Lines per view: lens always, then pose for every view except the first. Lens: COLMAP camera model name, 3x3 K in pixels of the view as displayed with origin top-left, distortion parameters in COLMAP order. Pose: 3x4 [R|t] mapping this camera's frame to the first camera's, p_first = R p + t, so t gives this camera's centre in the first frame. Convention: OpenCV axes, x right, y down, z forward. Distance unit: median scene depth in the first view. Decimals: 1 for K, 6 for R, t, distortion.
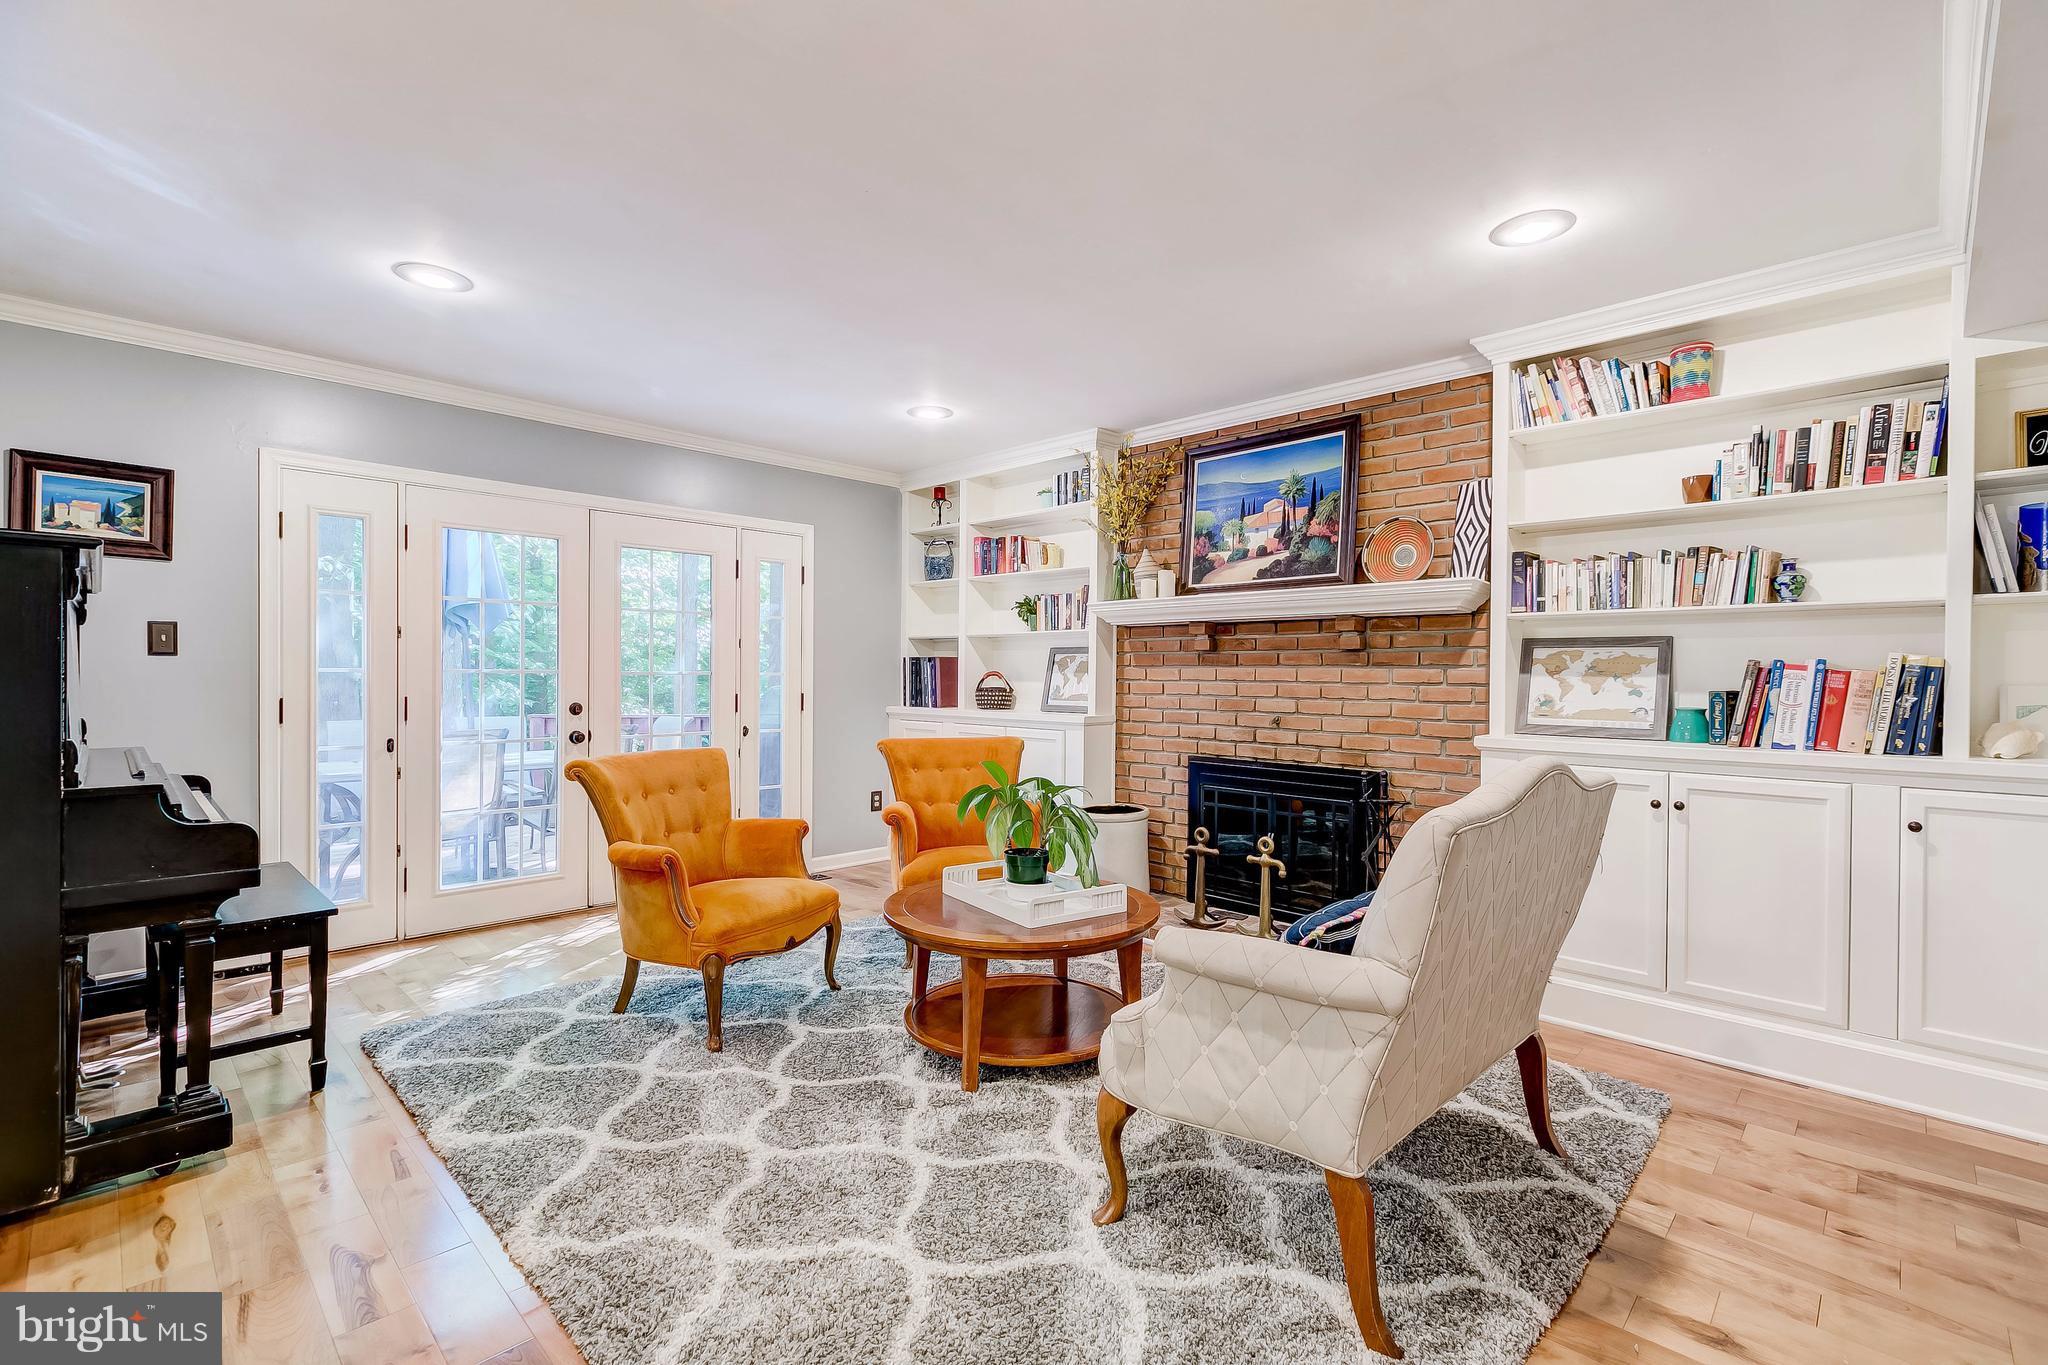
lens RADIAL K [[902.7, 0, 1016.7], [0, 902.7, 686.2], [0, 0, 1]] dist [0.000714, -0.001722]
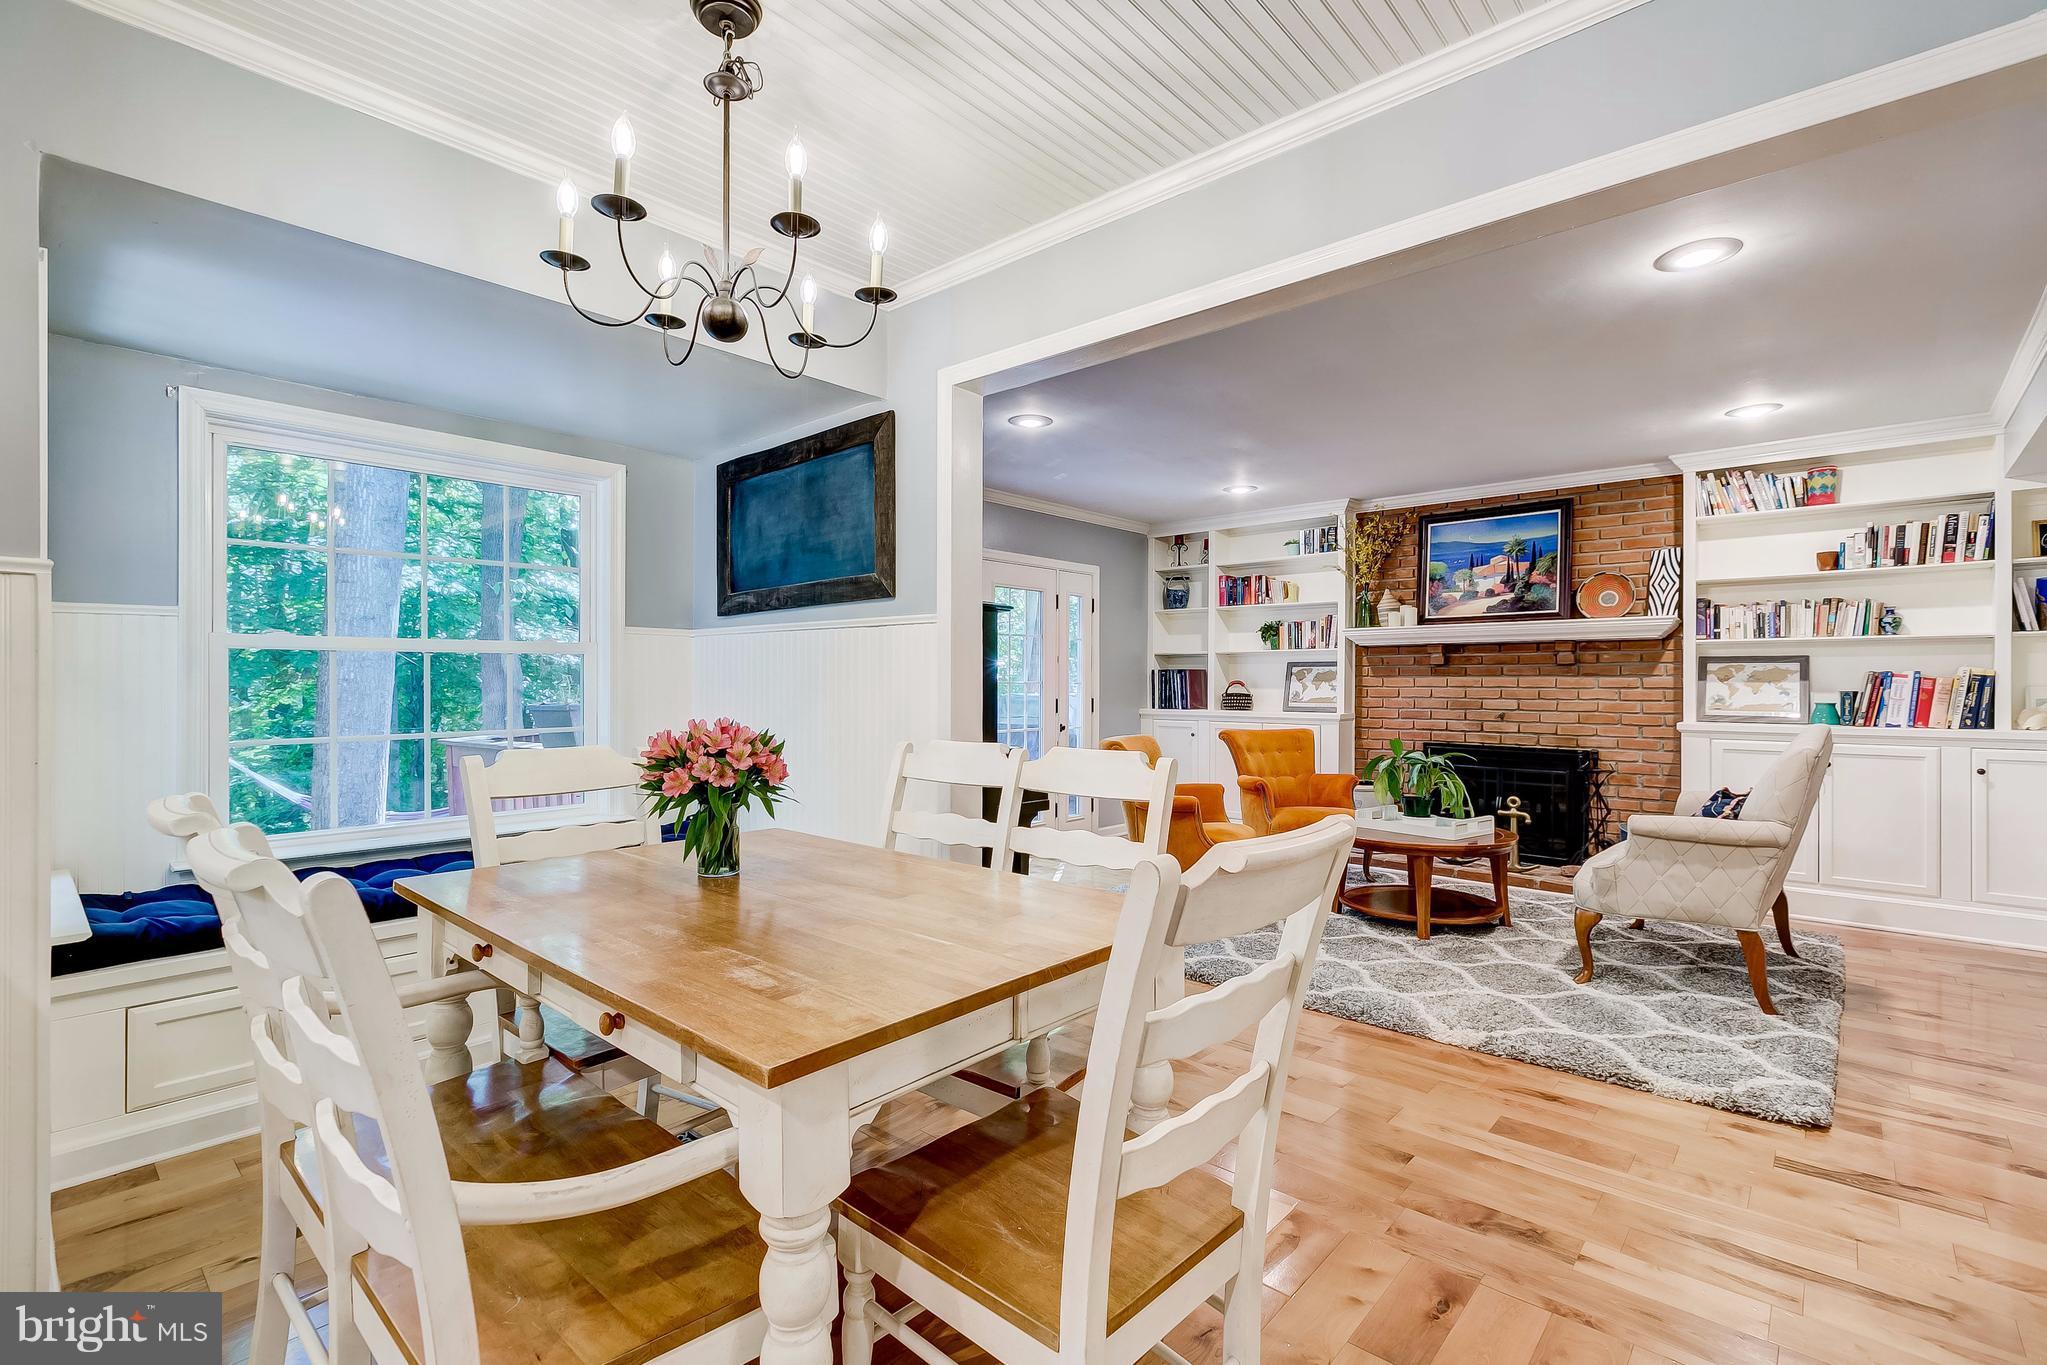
lens RADIAL K [[909.3, 0, 1017.5], [0, 909.3, 687.7], [0, 0, 1]] dist [-0.001221, -0.001421]
pose [[0.999207, -0.004306, 0.039577, -0.615393], [0.004654, 0.999951, -0.008707, 0.005252], [-0.039538, 0.008884, 0.999179, -0.438224]]
